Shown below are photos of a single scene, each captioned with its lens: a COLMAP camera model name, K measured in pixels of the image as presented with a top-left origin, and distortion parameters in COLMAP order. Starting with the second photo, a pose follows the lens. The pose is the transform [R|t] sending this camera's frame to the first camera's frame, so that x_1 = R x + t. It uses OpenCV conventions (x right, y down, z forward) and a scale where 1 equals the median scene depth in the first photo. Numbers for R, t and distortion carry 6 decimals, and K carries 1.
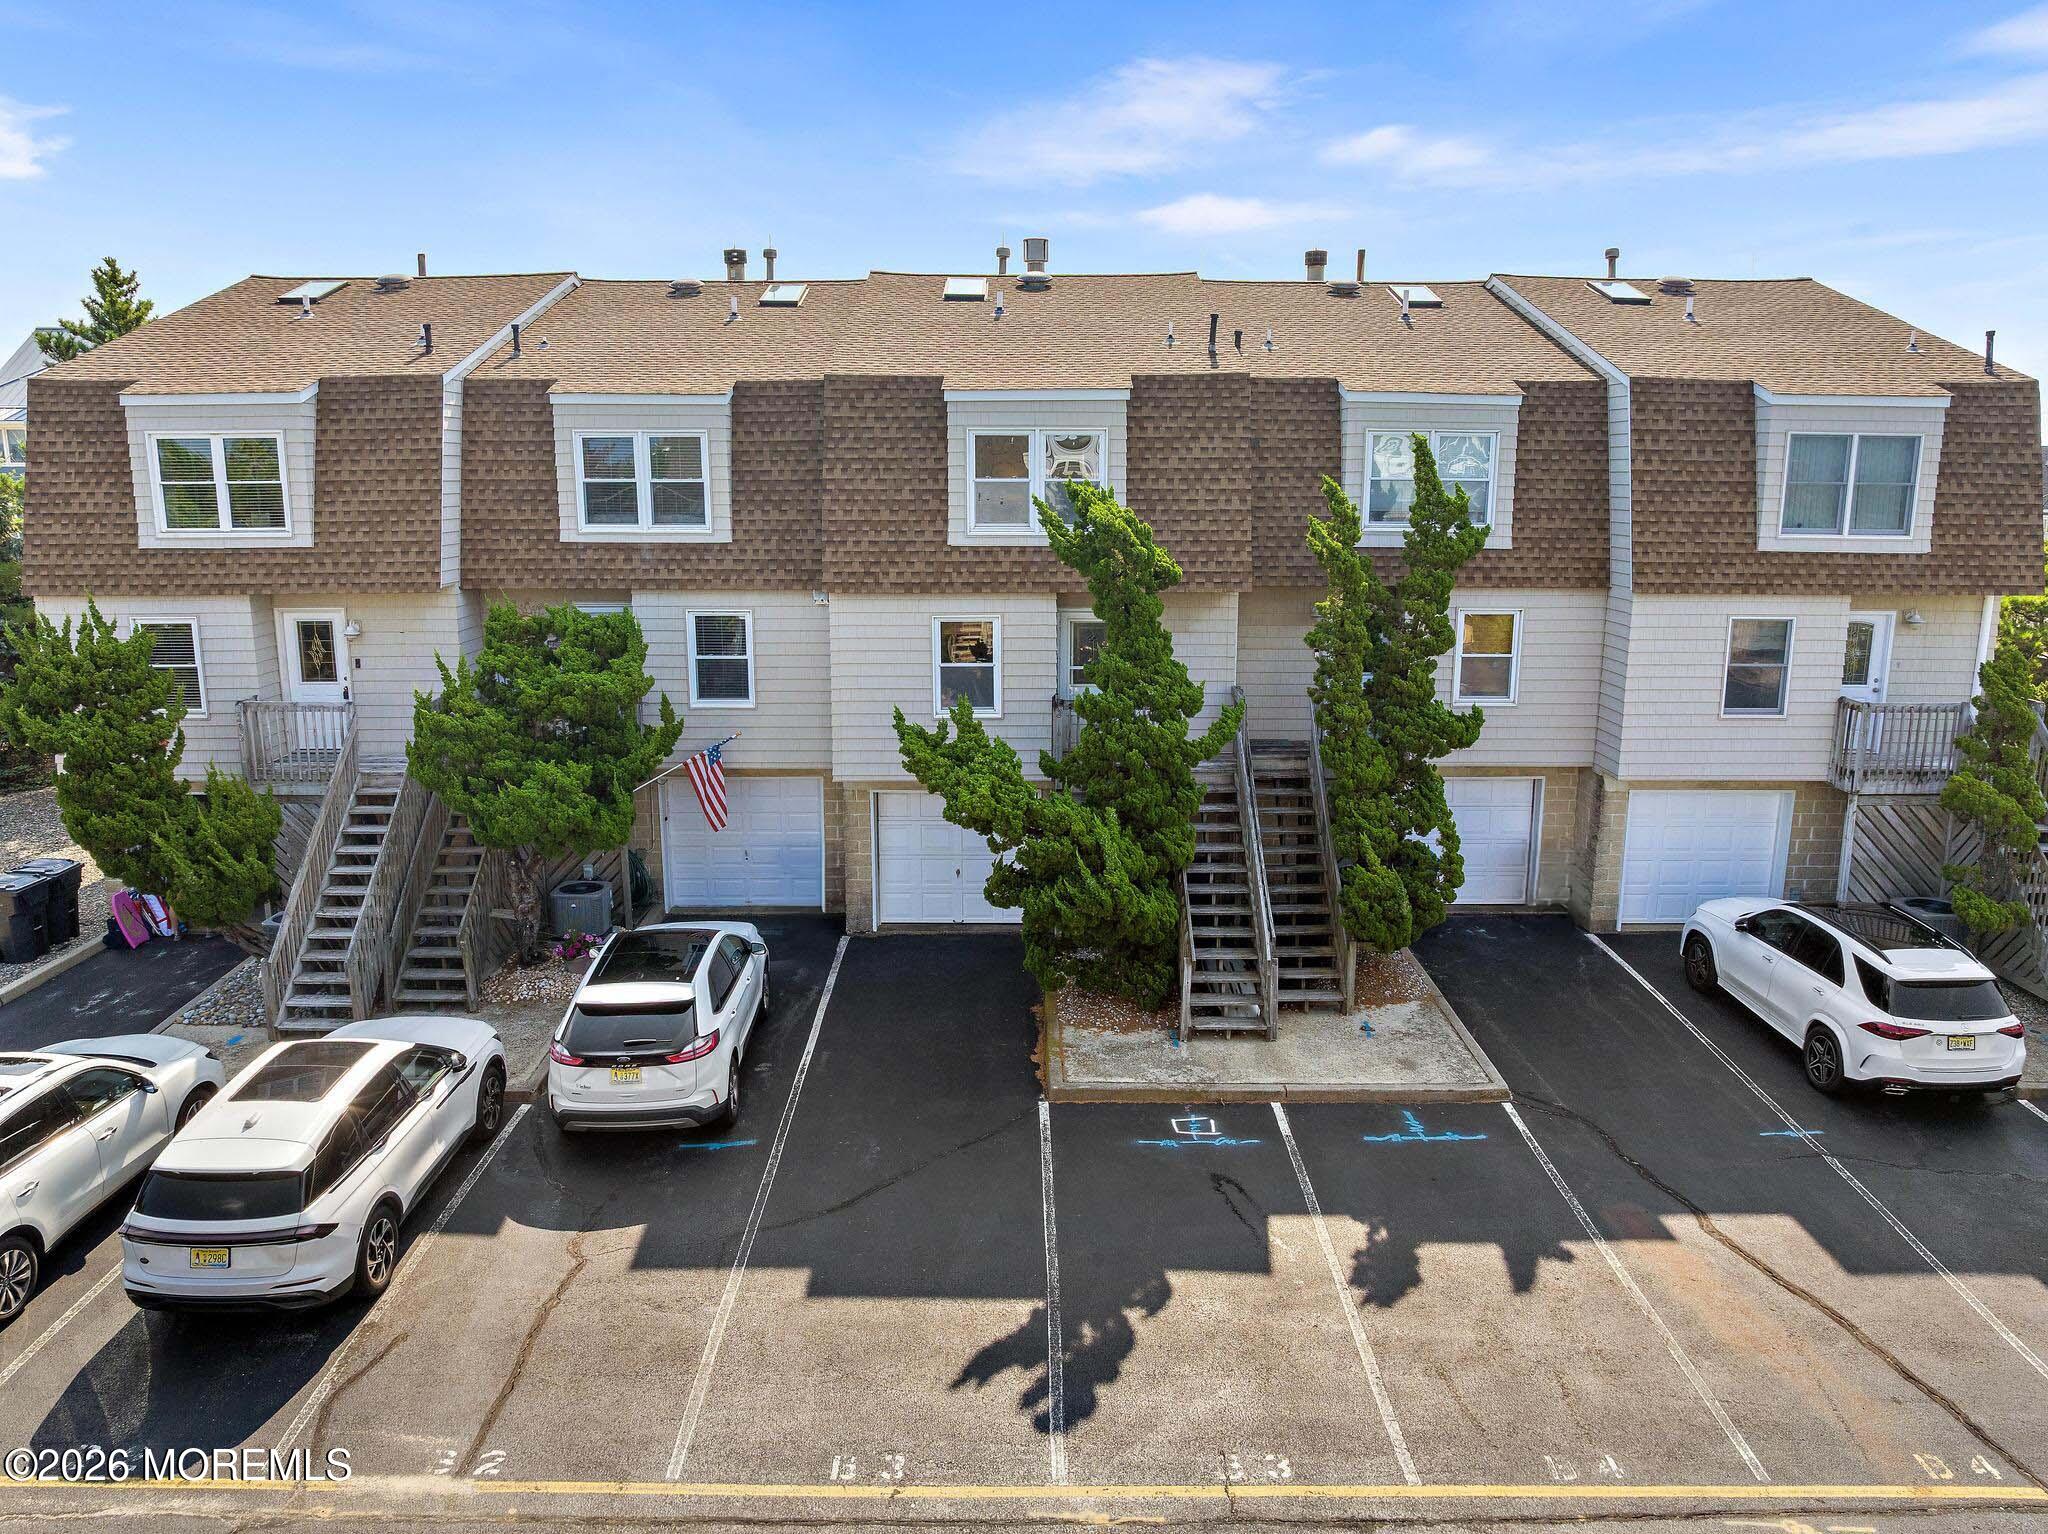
lens RADIAL K [[1458.0, 0, 1024.0], [0, 1458.0, 767.0], [0, 0, 1]] dist [-0.006148, -0.064016]
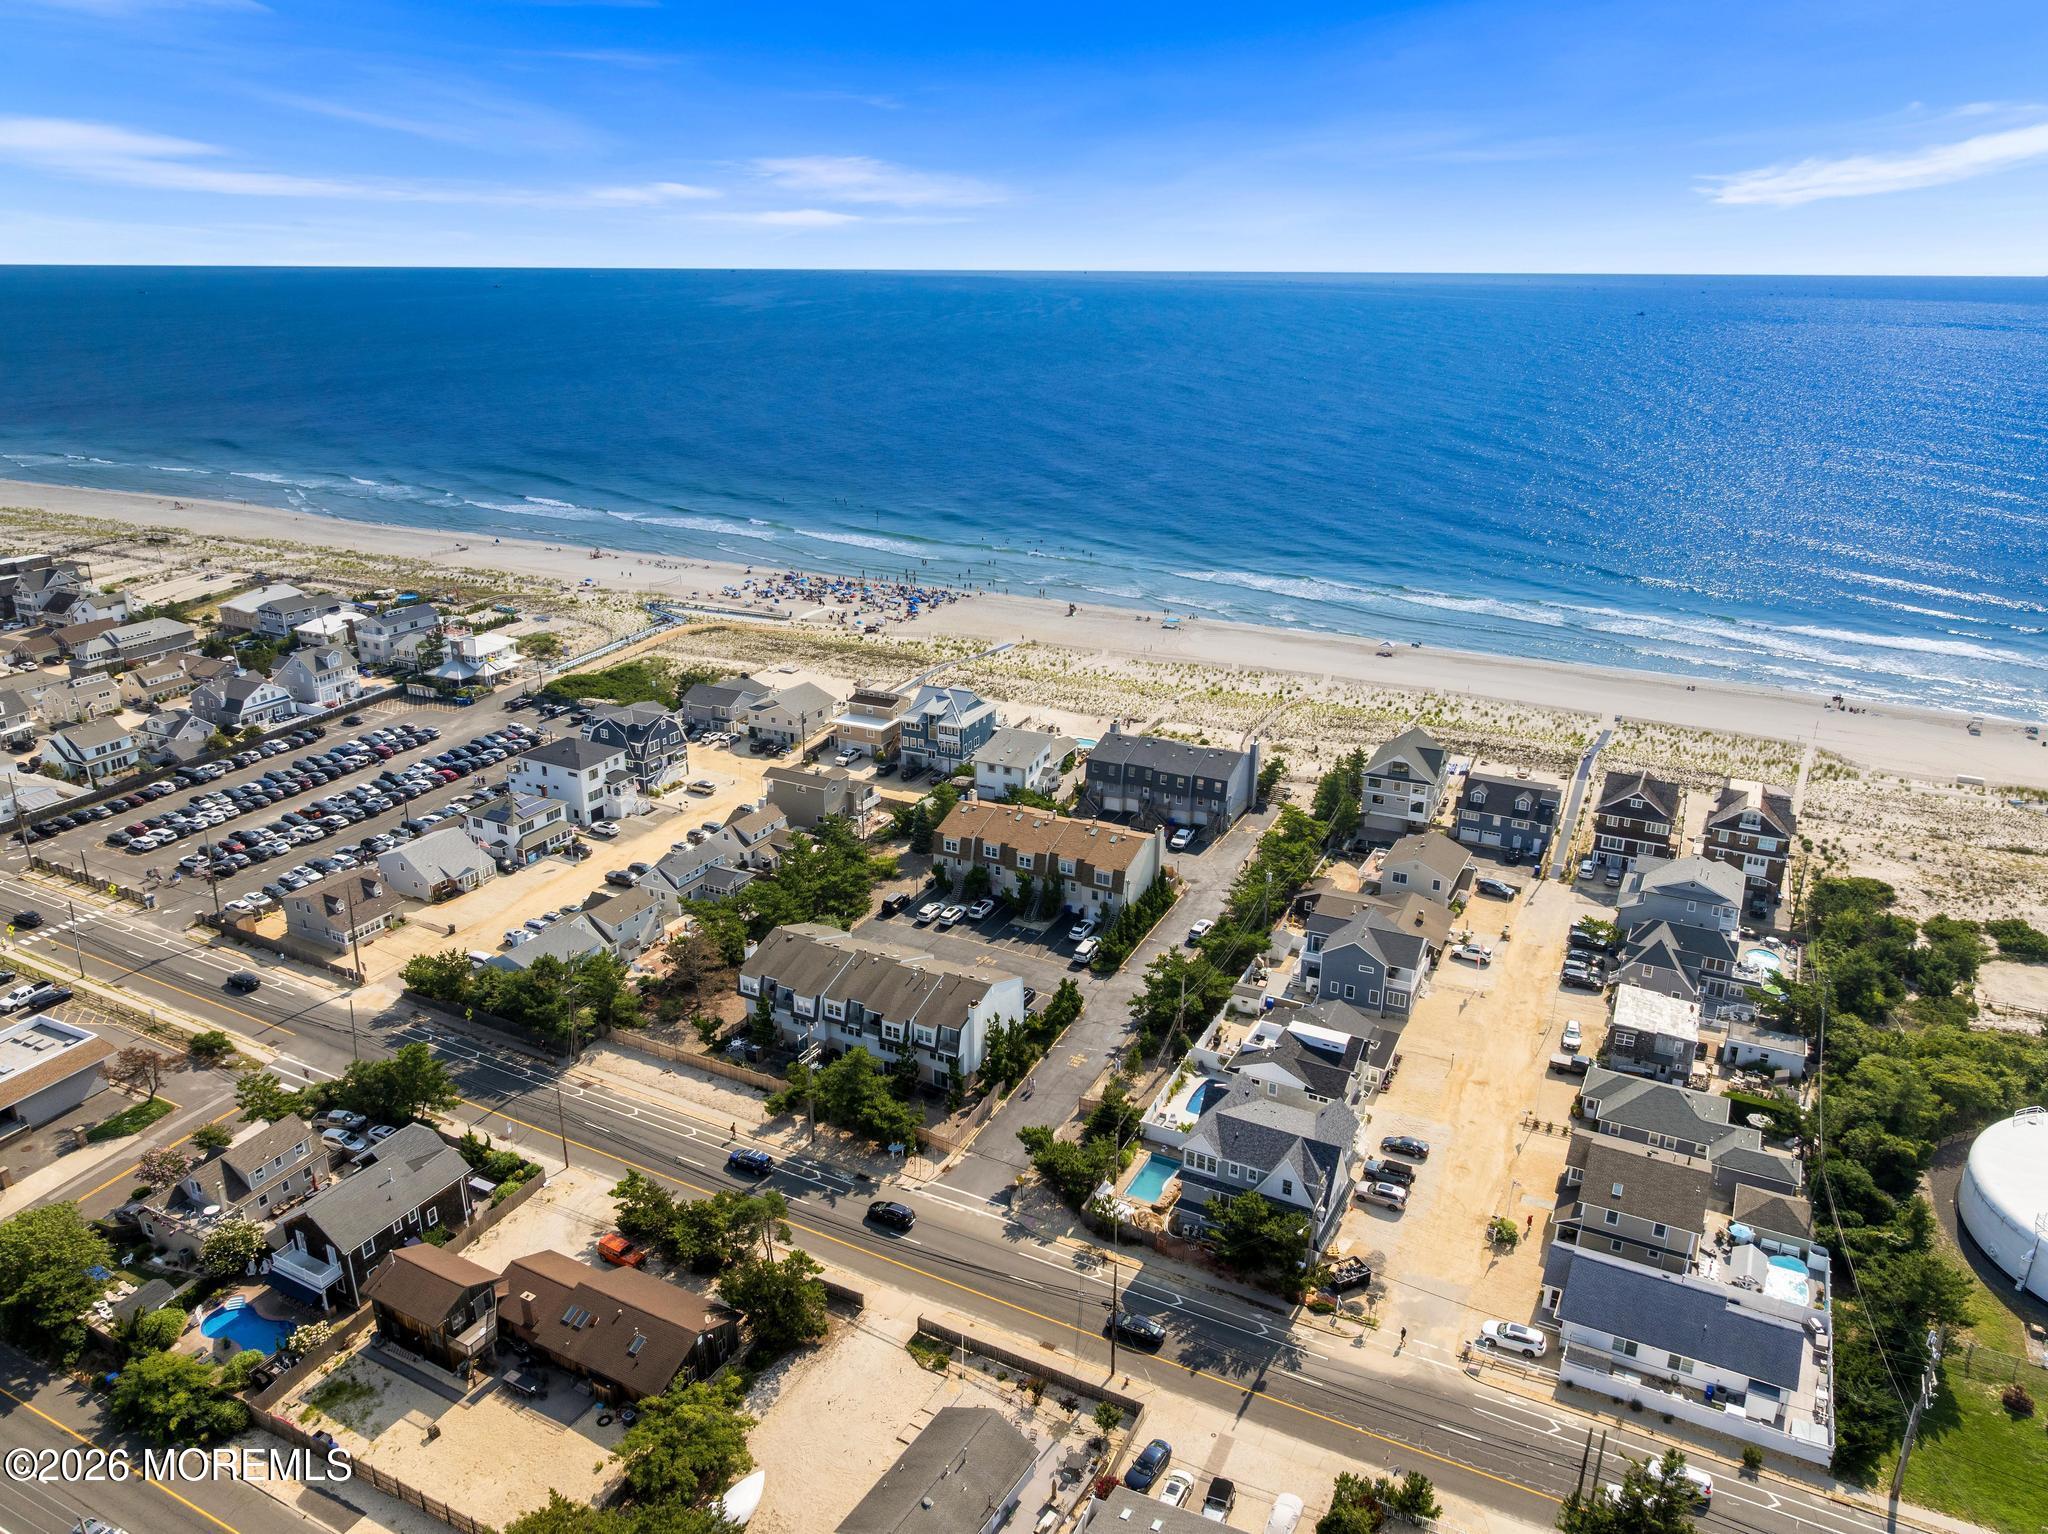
lens RADIAL K [[1421.8, 0, 1025.0], [0, 1421.8, 819.8], [0, 0, 1]] dist [0.001080, -0.001424]
pose [[0.882300, 0.177841, -0.435796, 4.013049], [-0.100037, 0.975572, 0.195583, -2.284942], [0.459933, -0.128967, 0.878538, -7.146135]]
